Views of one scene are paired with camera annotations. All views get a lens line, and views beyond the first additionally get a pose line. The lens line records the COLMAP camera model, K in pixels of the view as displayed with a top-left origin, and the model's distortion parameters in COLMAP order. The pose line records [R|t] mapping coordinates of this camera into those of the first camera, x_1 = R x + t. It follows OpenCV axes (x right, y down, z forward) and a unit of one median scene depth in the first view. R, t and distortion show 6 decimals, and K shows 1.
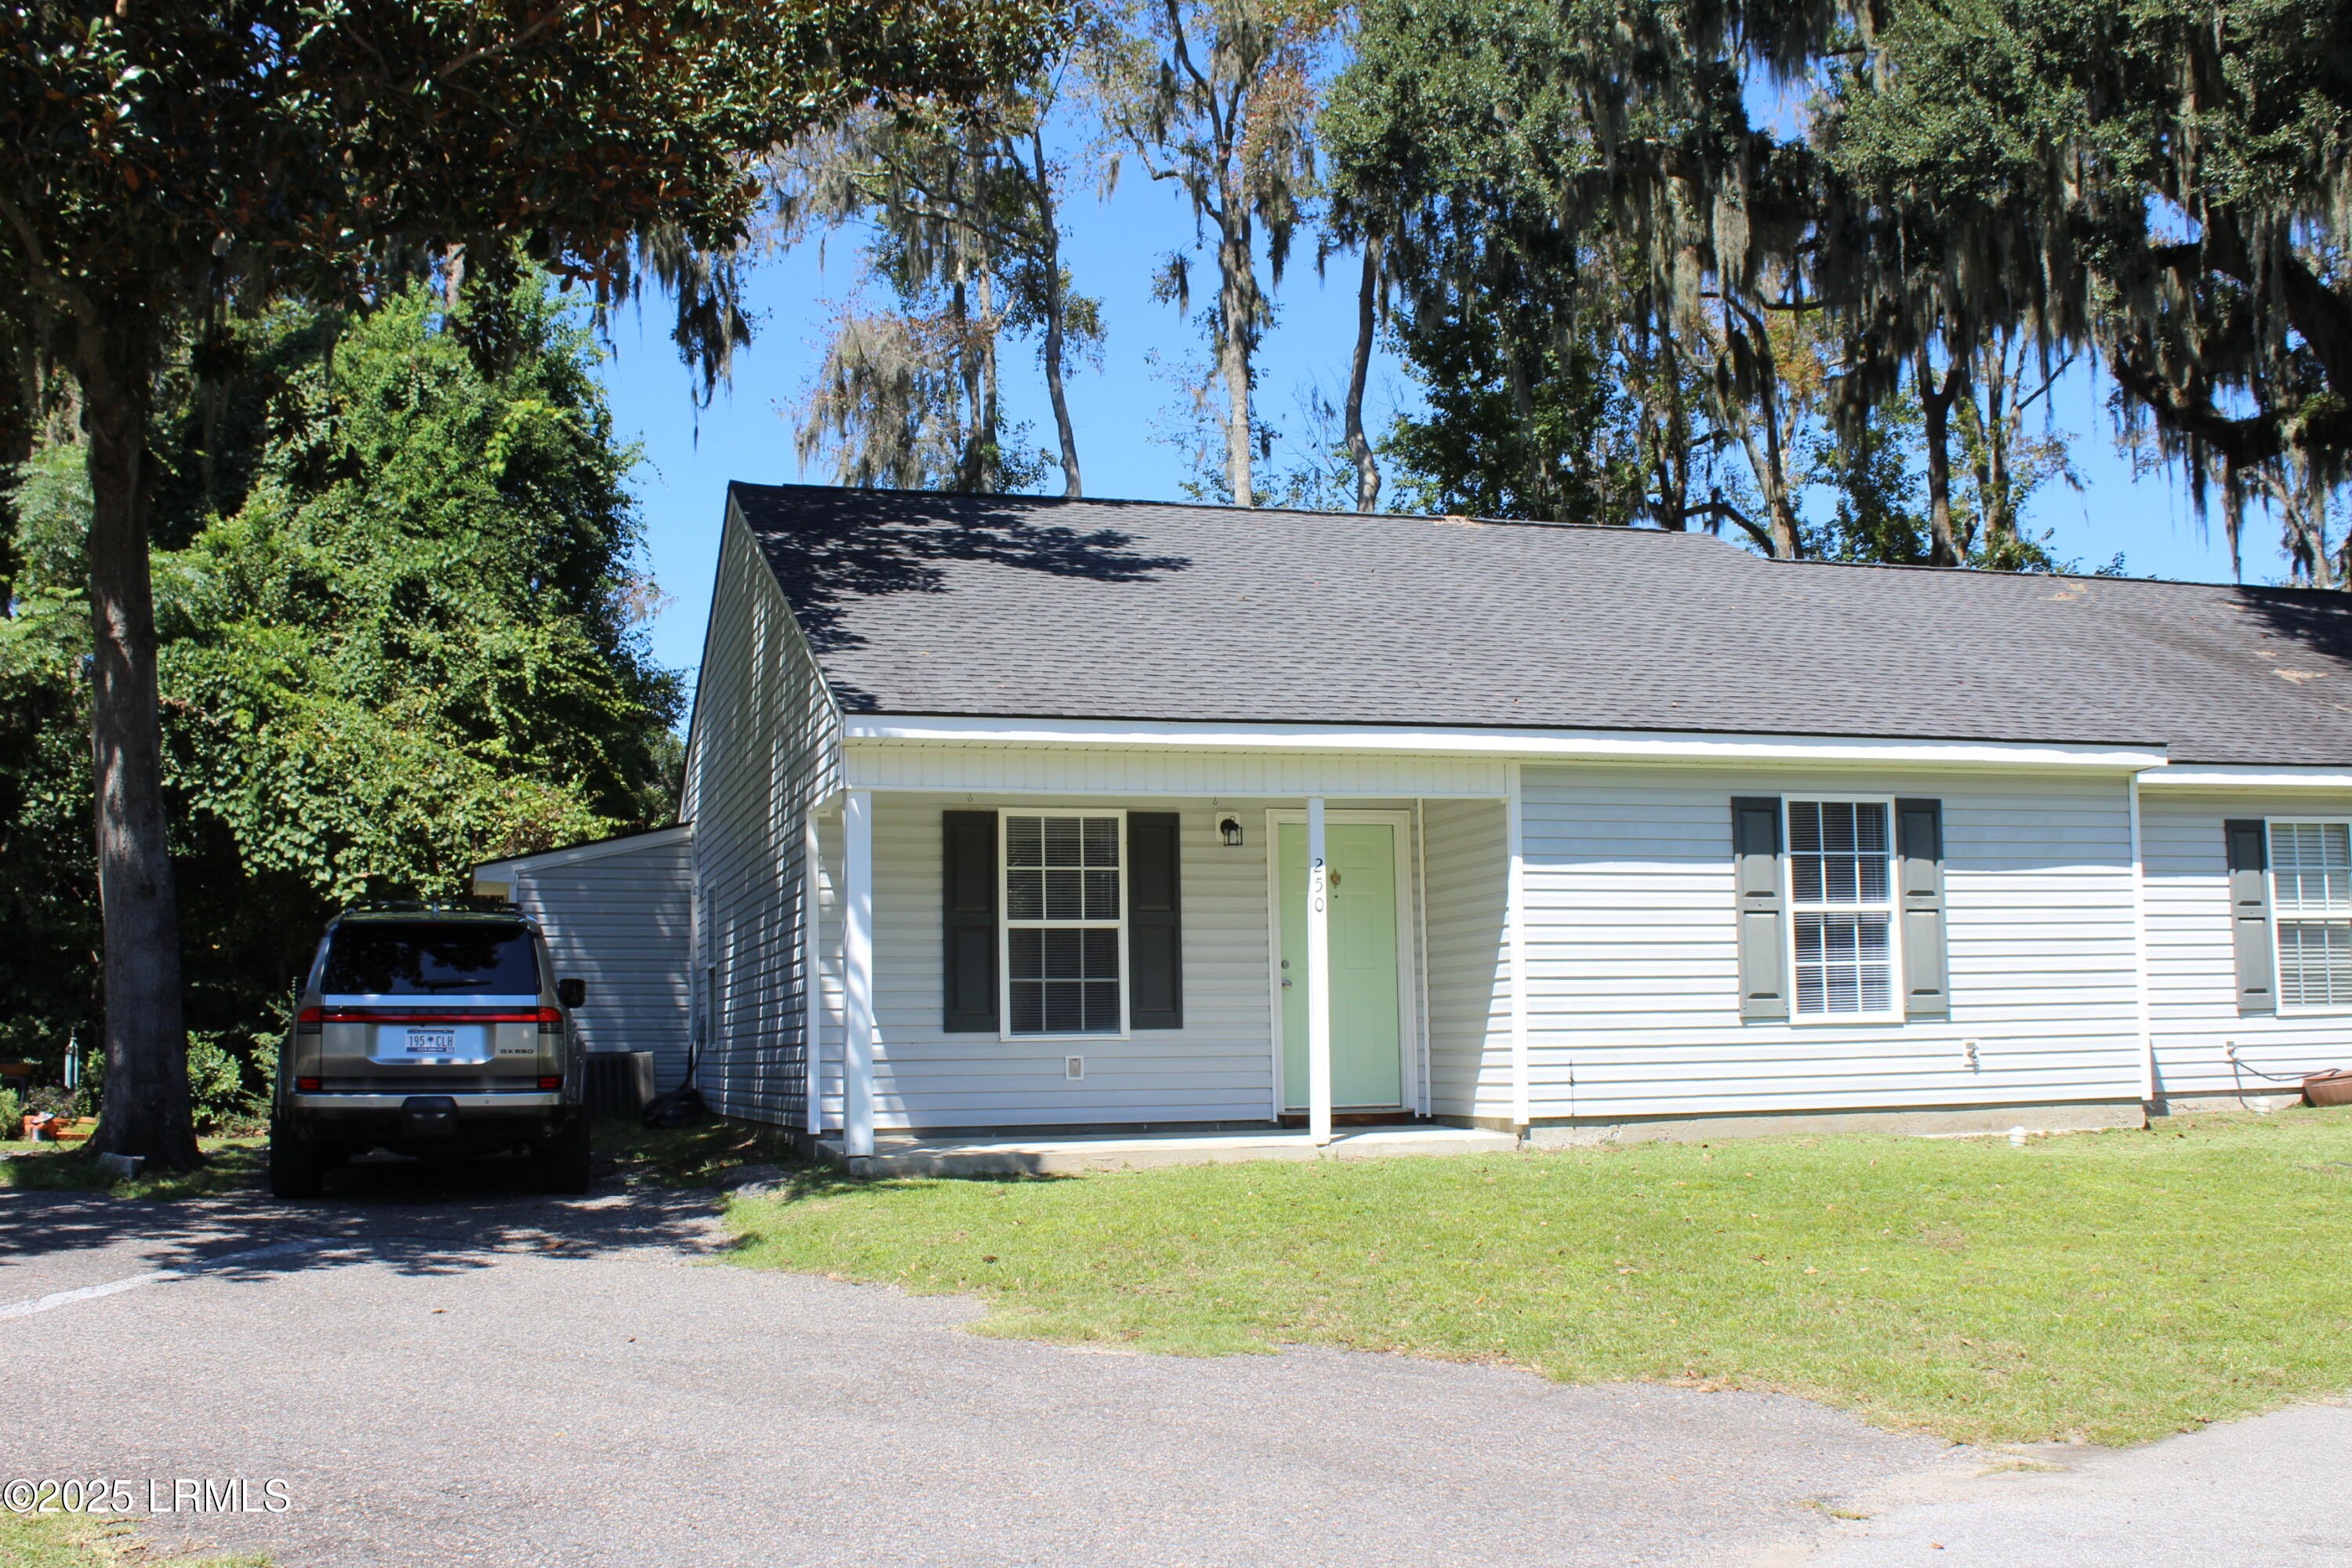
lens RADIAL K [[2301.6, 0, 1176.0], [0, 2301.6, 784.0], [0, 0, 1]] dist [-0.149298, 0.175133]
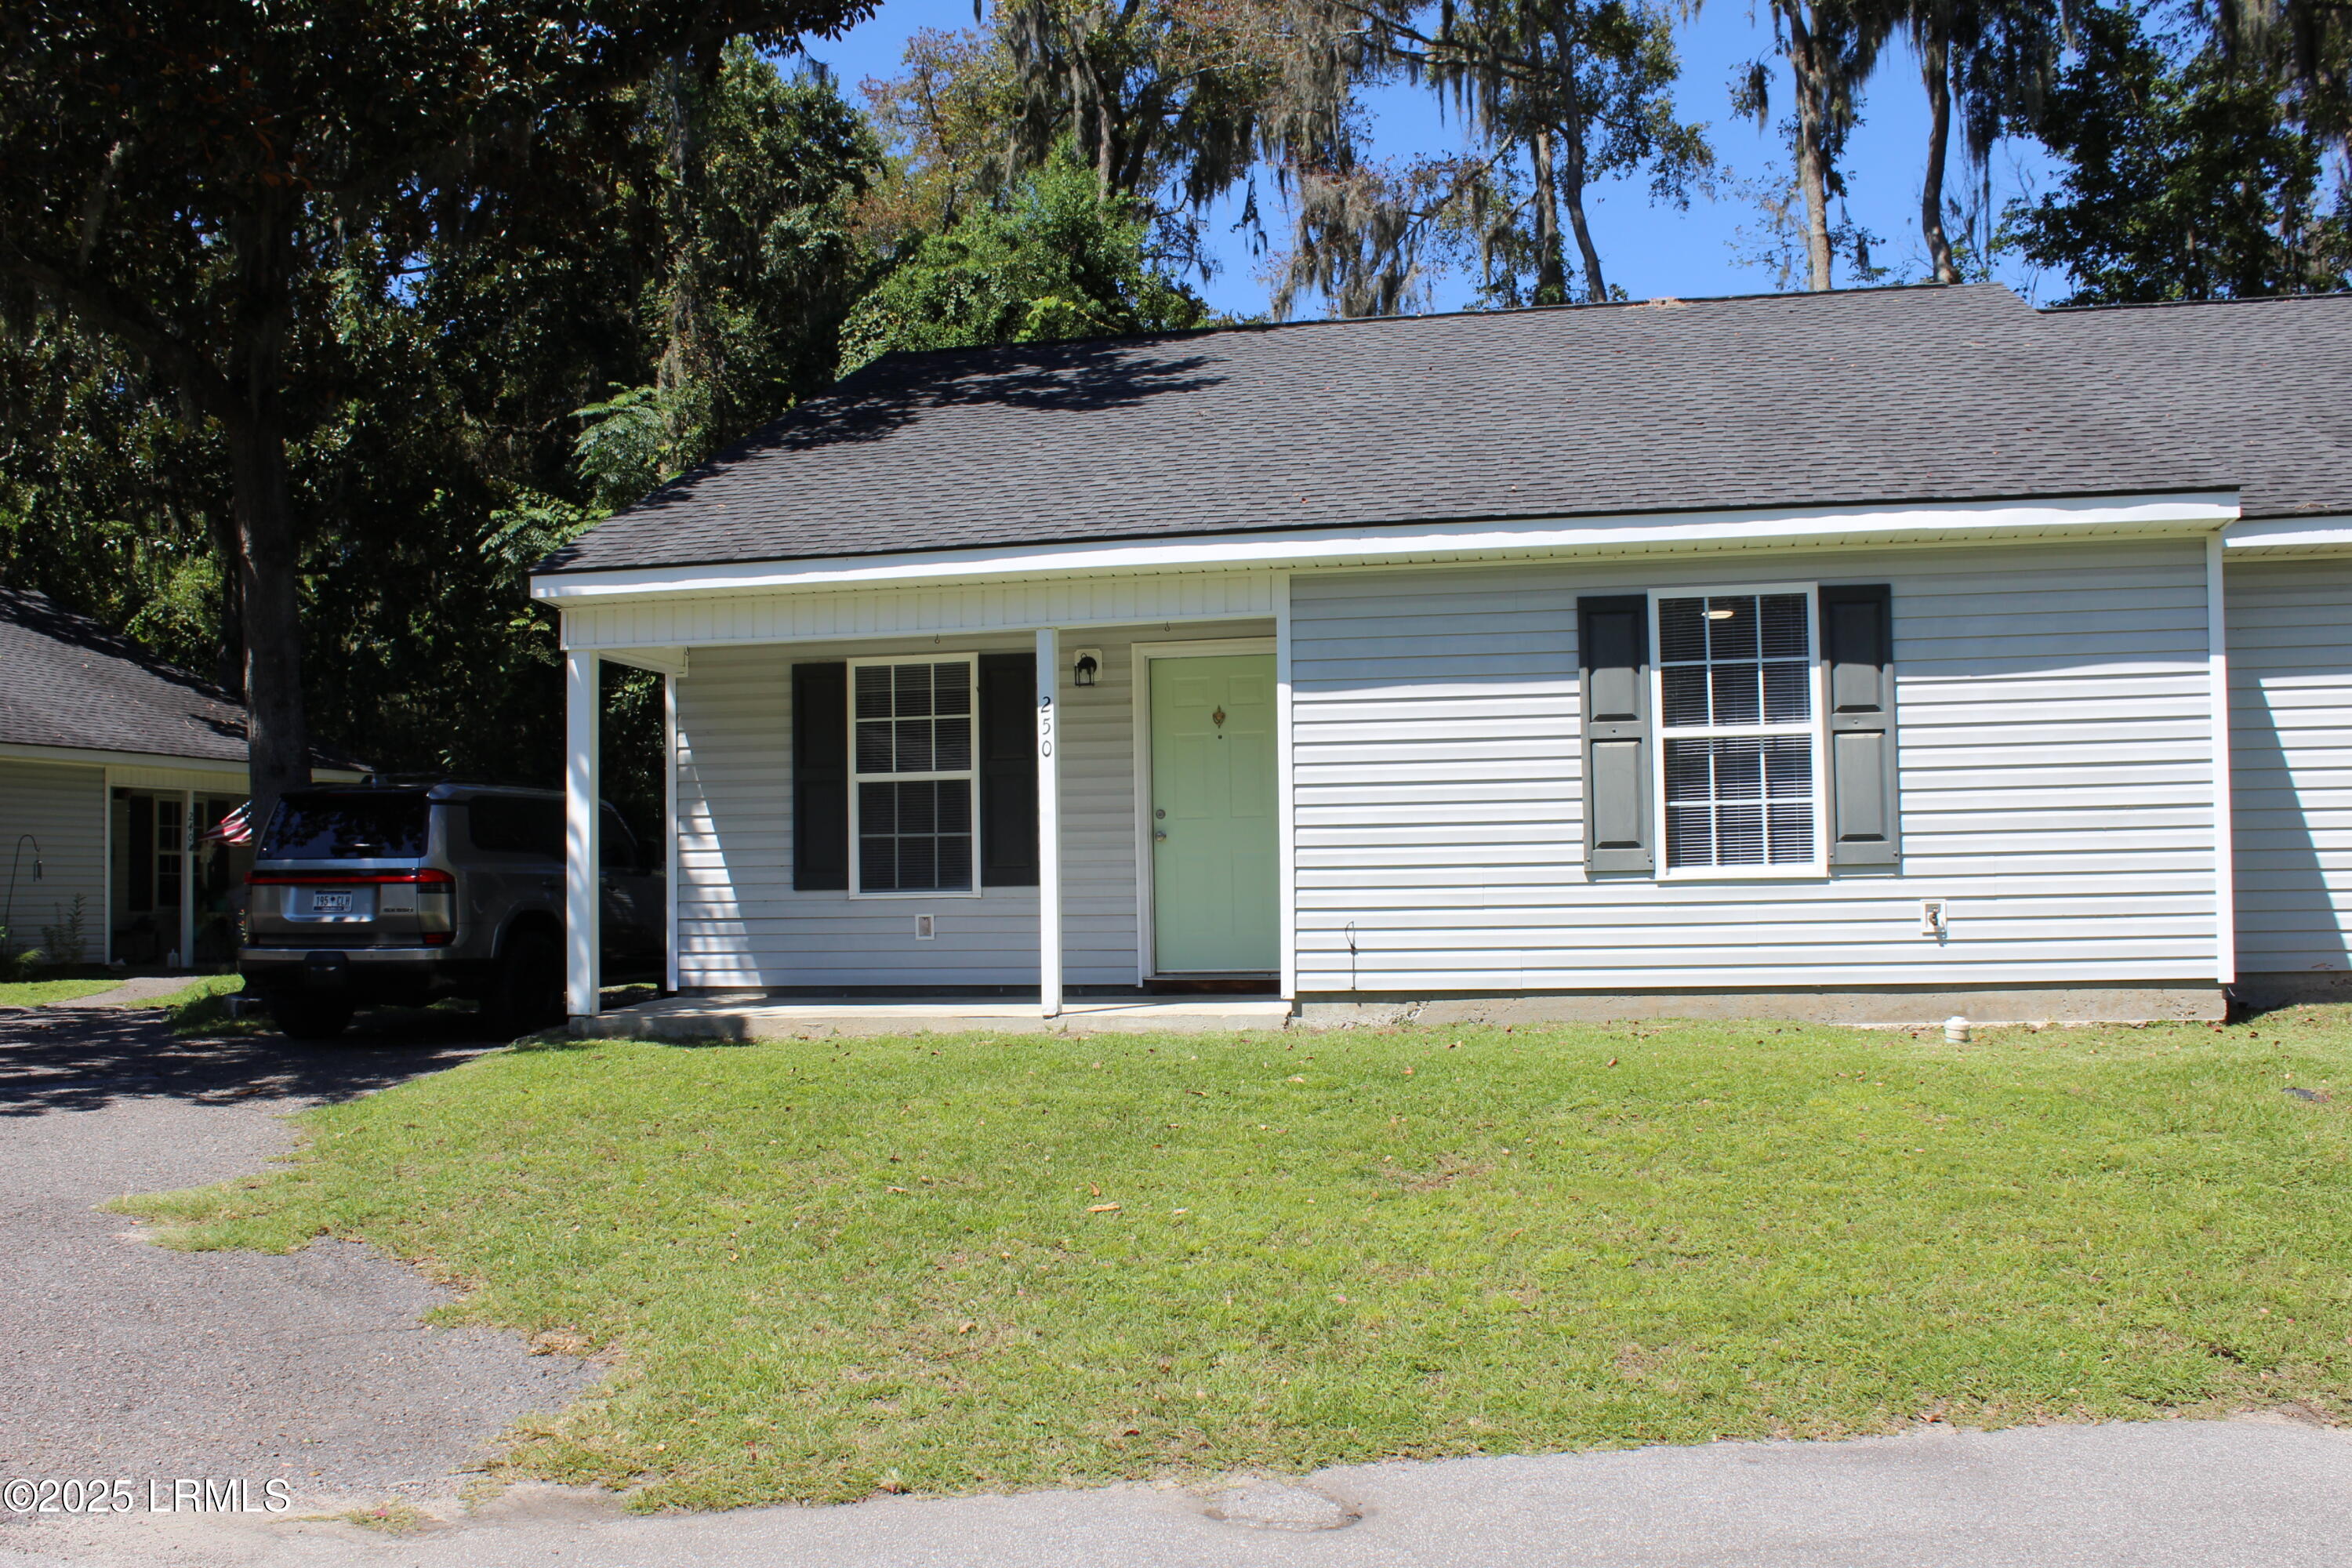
lens RADIAL K [[2124.5, 0, 1176.0], [0, 2124.5, 784.0], [0, 0, 1]] dist [-0.187187, 0.243592]
pose [[0.887684, -0.025040, -0.459772, 0.453804], [0.054987, 0.997140, 0.051858, 0.024606], [0.457159, -0.071315, 0.886521, 0.272887]]
